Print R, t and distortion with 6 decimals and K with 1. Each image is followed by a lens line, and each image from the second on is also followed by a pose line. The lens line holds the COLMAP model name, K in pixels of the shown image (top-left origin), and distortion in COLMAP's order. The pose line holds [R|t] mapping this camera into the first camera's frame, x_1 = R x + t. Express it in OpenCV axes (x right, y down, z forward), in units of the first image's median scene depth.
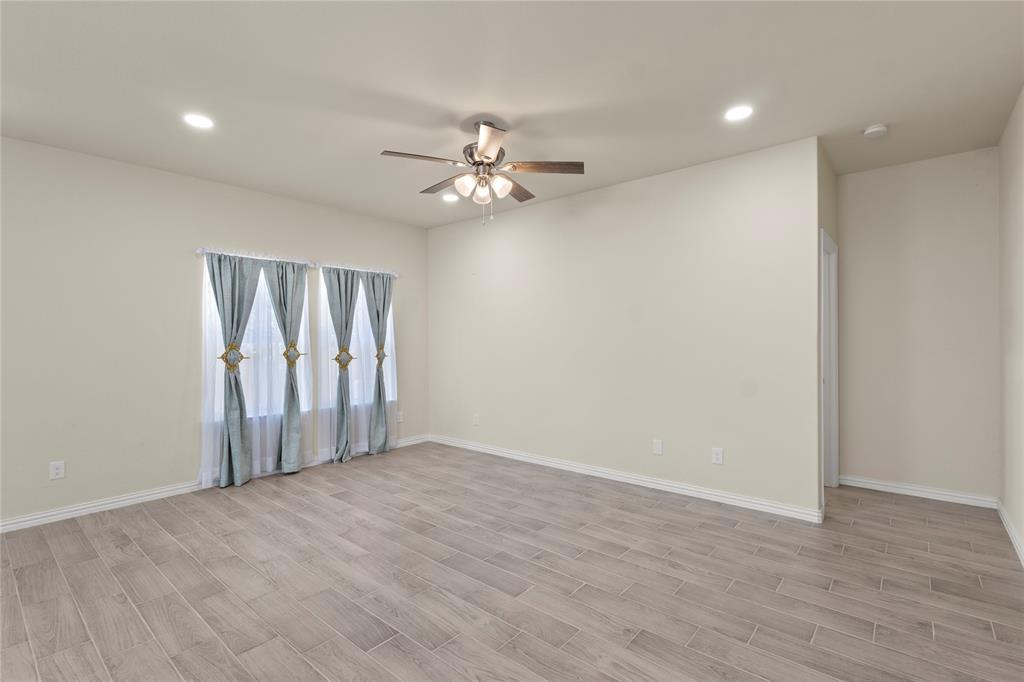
lens RADIAL K [[471.7, 0, 503.1], [0, 471.7, 344.5], [0, 0, 1]] dist [0.002051, -0.001069]
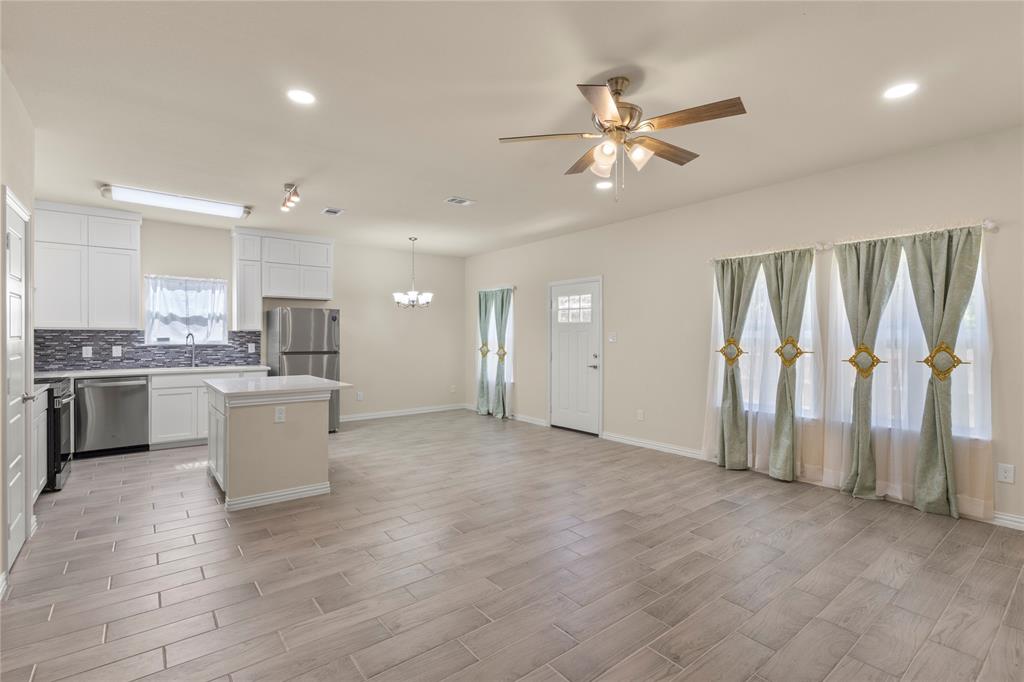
lens RADIAL K [[471.7, 0, 513.3], [0, 471.7, 336.5], [0, 0, 1]] dist [0.002051, -0.001069]
pose [[-0.187678, 0.004600, -0.982220, 0.559970], [-0.009673, 0.999932, 0.006531, -0.009163], [0.982183, 0.010727, -0.187621, 0.663641]]
